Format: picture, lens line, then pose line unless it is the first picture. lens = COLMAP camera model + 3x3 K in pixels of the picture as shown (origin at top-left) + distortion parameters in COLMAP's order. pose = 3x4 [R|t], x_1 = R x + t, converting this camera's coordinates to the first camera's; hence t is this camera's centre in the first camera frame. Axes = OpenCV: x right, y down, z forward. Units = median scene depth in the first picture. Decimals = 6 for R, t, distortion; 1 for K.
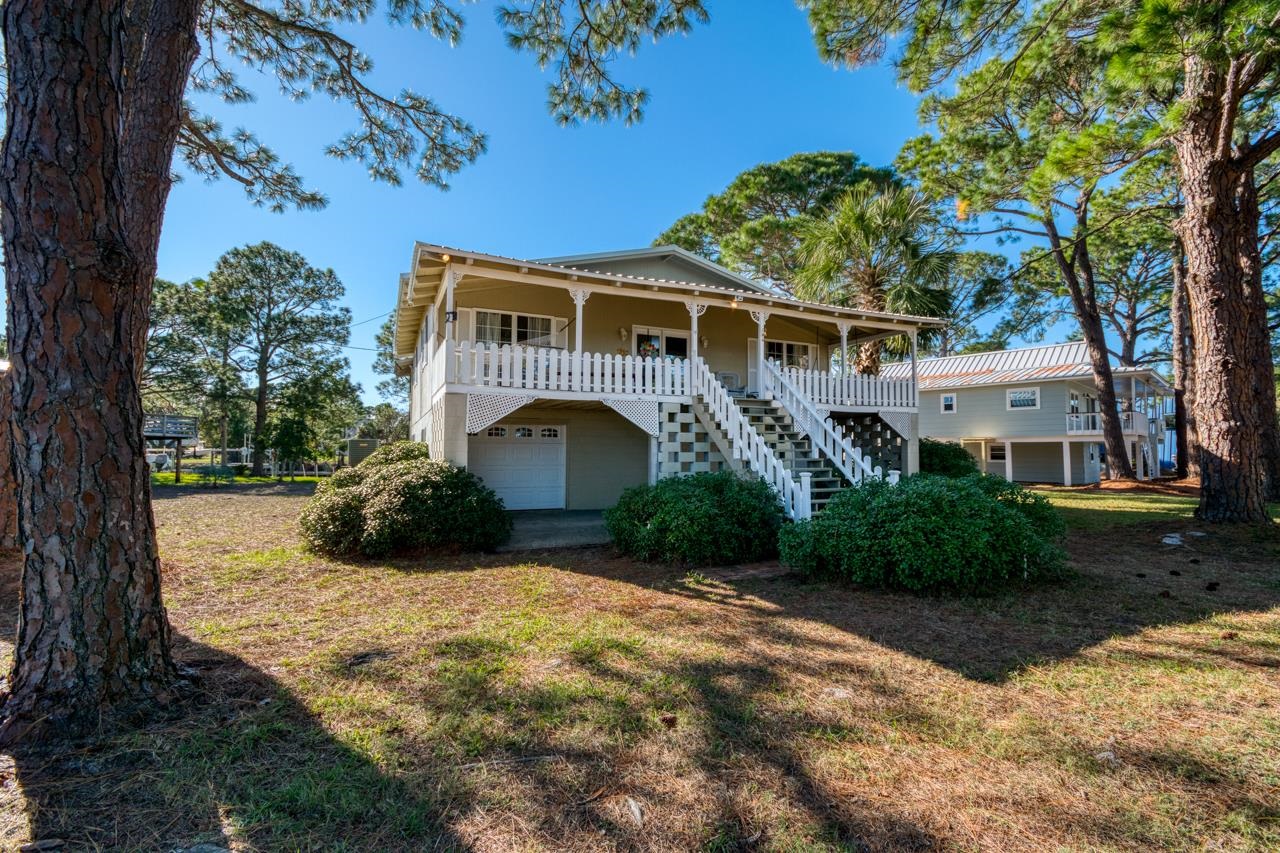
lens RADIAL K [[560.6, 0, 648.1], [0, 560.6, 429.2], [0, 0, 1]] dist [-0.000954, -0.000403]
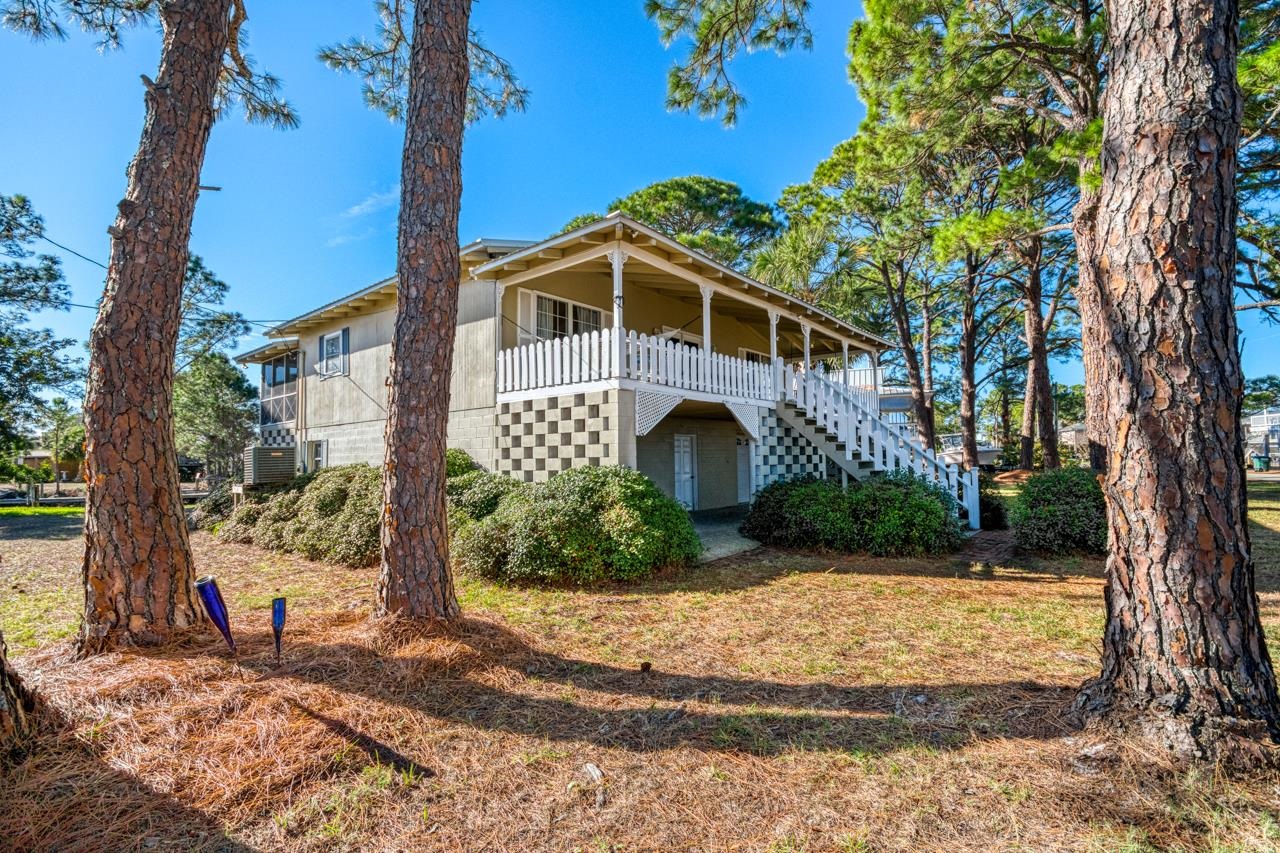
lens RADIAL K [[560.6, 0, 648.0], [0, 560.6, 429.9], [0, 0, 1]] dist [-0.000954, -0.000403]
pose [[0.899018, 0.006911, 0.437857, -0.599036], [-0.004041, 0.999964, -0.007486, 0.003234], [-0.437893, 0.004960, 0.899013, 0.174167]]
